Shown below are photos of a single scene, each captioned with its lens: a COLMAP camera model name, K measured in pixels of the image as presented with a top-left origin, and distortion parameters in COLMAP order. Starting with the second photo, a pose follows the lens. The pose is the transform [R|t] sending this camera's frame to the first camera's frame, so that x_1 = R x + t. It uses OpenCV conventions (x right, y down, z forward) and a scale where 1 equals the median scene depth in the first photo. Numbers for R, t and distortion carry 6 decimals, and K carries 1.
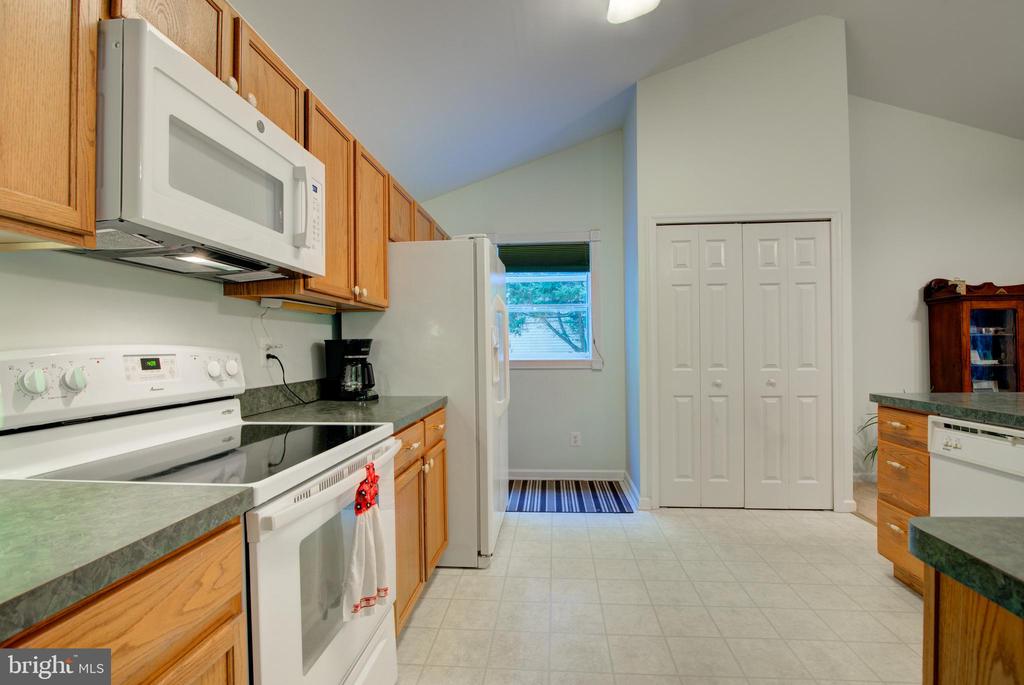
lens RADIAL K [[465.7, 0, 512.9], [0, 465.7, 347.7], [0, 0, 1]] dist [-0.018980, 0.000664]
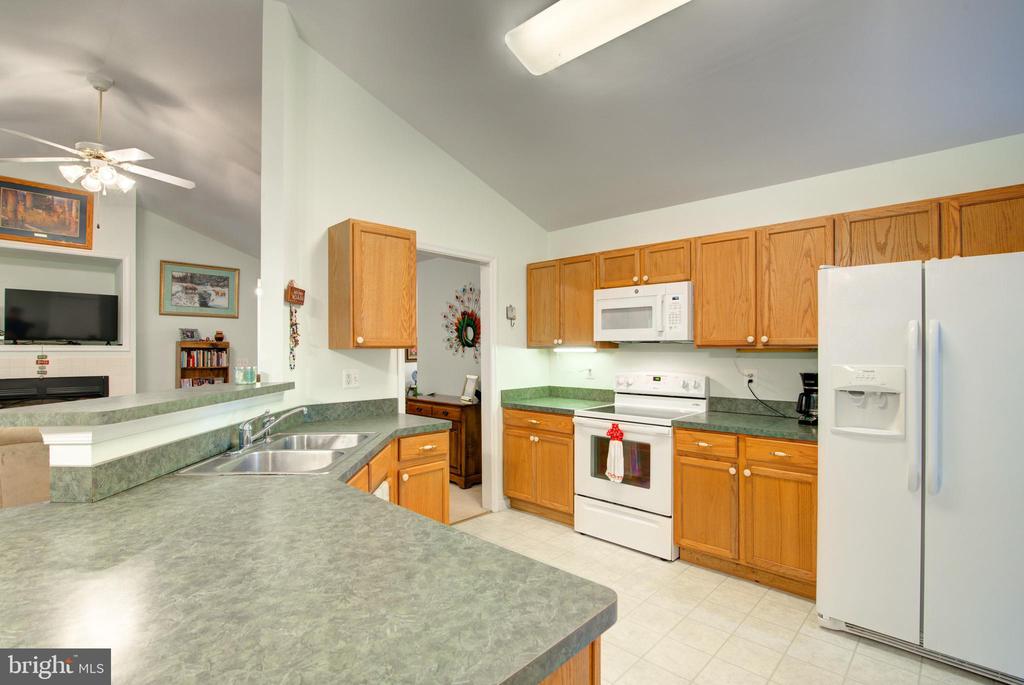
lens RADIAL K [[482.9, 0, 512.8], [0, 482.9, 347.6], [0, 0, 1]] dist [-0.018762, 0.000562]
pose [[-0.620360, 0.007911, -0.784277, 1.126202], [0.007594, 0.999963, 0.004080, -0.095584], [0.784280, -0.003424, -0.620398, 1.177867]]
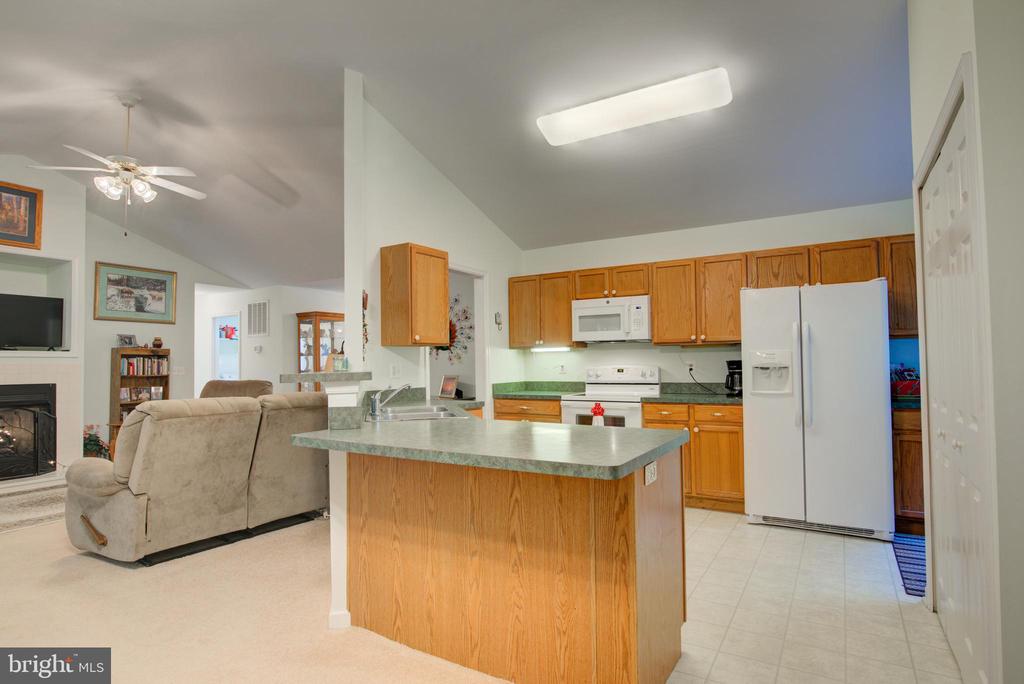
lens RADIAL K [[541.4, 0, 512.6], [0, 541.4, 346.2], [0, 0, 1]] dist [-0.010667, 0.000042]
pose [[-0.442859, -0.012440, -0.896505, 1.834769], [0.017235, 0.999601, -0.022385, -0.041435], [0.896426, -0.025365, -0.442467, 1.166307]]
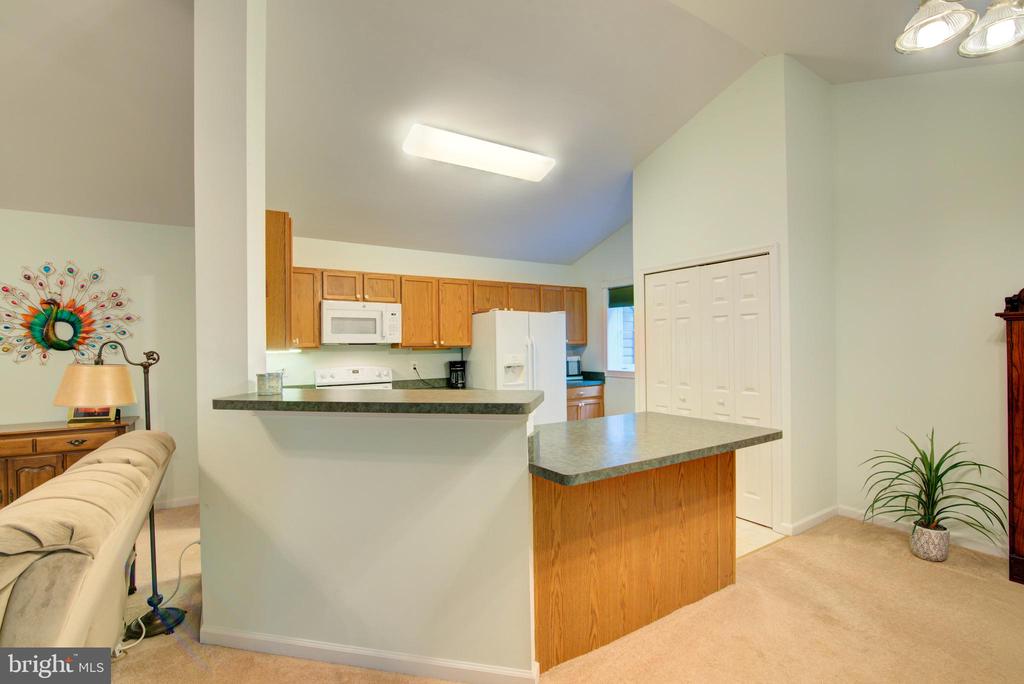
lens RADIAL K [[465.7, 0, 512.9], [0, 465.7, 347.2], [0, 0, 1]] dist [-0.018980, 0.000664]
pose [[0.609947, 0.005186, -0.792425, 1.624951], [0.005988, 0.999920, 0.011153, -0.108521], [0.792419, -0.011548, 0.609867, -0.149171]]
